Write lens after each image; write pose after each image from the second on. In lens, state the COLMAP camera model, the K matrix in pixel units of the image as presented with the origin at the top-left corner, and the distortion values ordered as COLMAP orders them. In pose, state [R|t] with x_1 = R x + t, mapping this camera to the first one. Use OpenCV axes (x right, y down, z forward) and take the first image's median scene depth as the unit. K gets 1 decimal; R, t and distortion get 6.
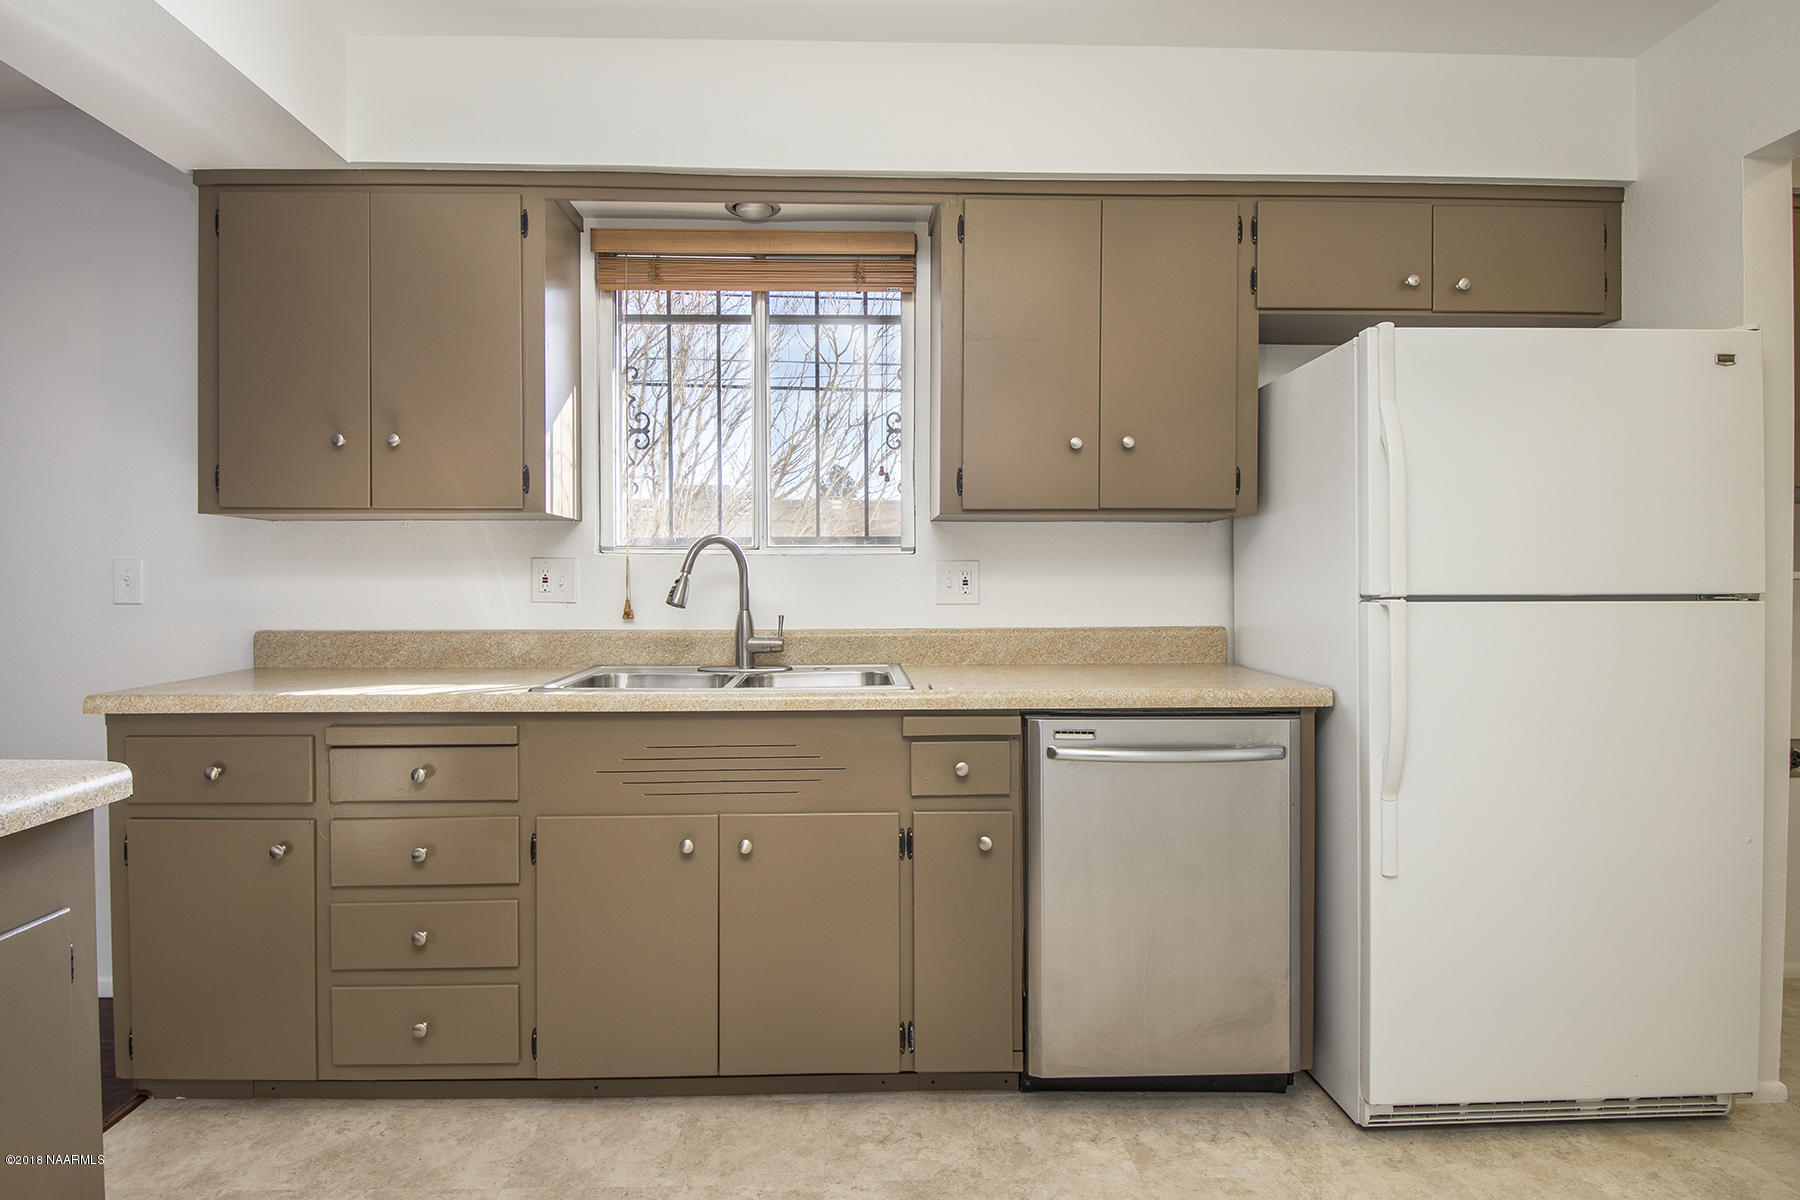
lens RADIAL K [[980.0, 0, 901.8], [0, 980.0, 588.9], [0, 0, 1]] dist [0.012110, -0.010509]
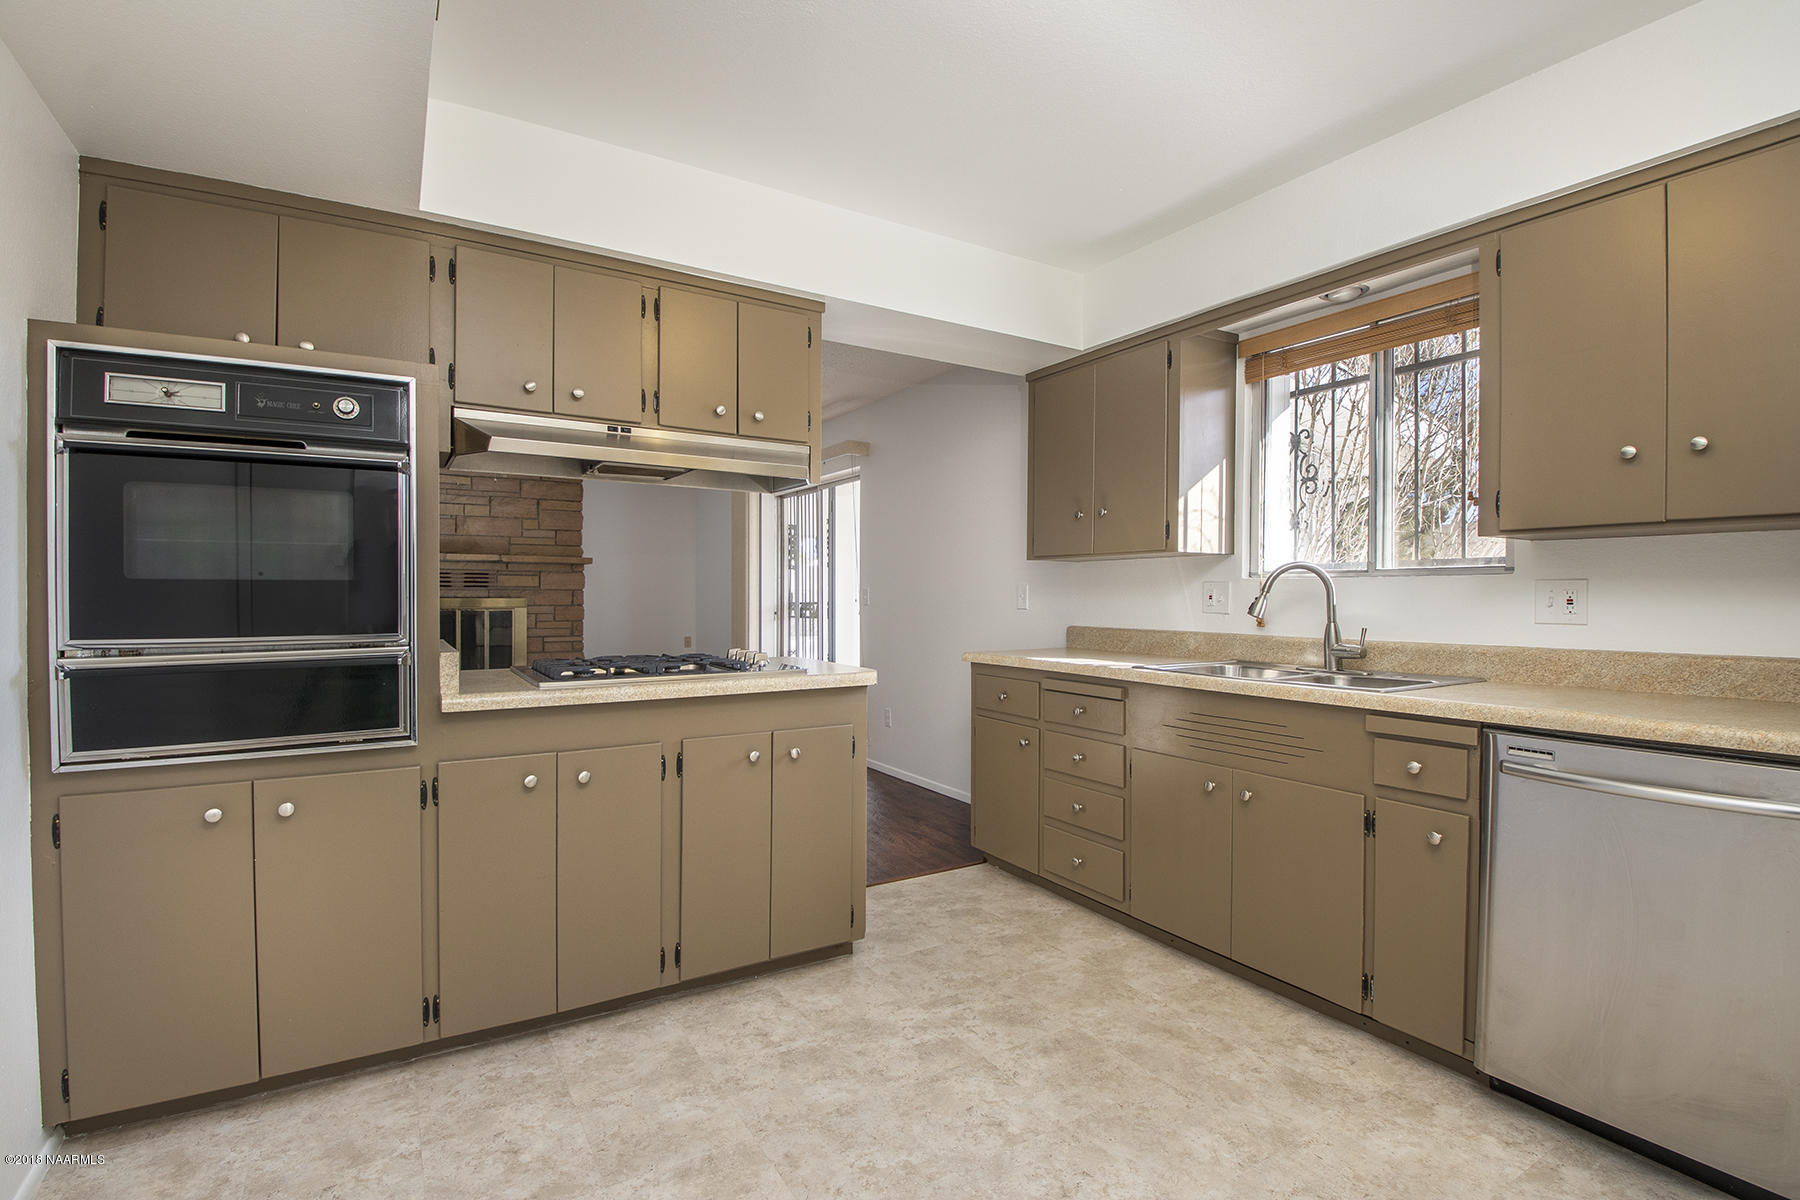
lens RADIAL K [[821.1, 0, 887.6], [0, 821.1, 600.0], [0, 0, 1]] dist [-0.011427, -0.004395]
pose [[0.504823, 0.008306, -0.863183, 0.532714], [-0.013121, 0.999912, 0.001948, -0.001591], [0.863123, 0.010343, 0.504888, 0.004910]]
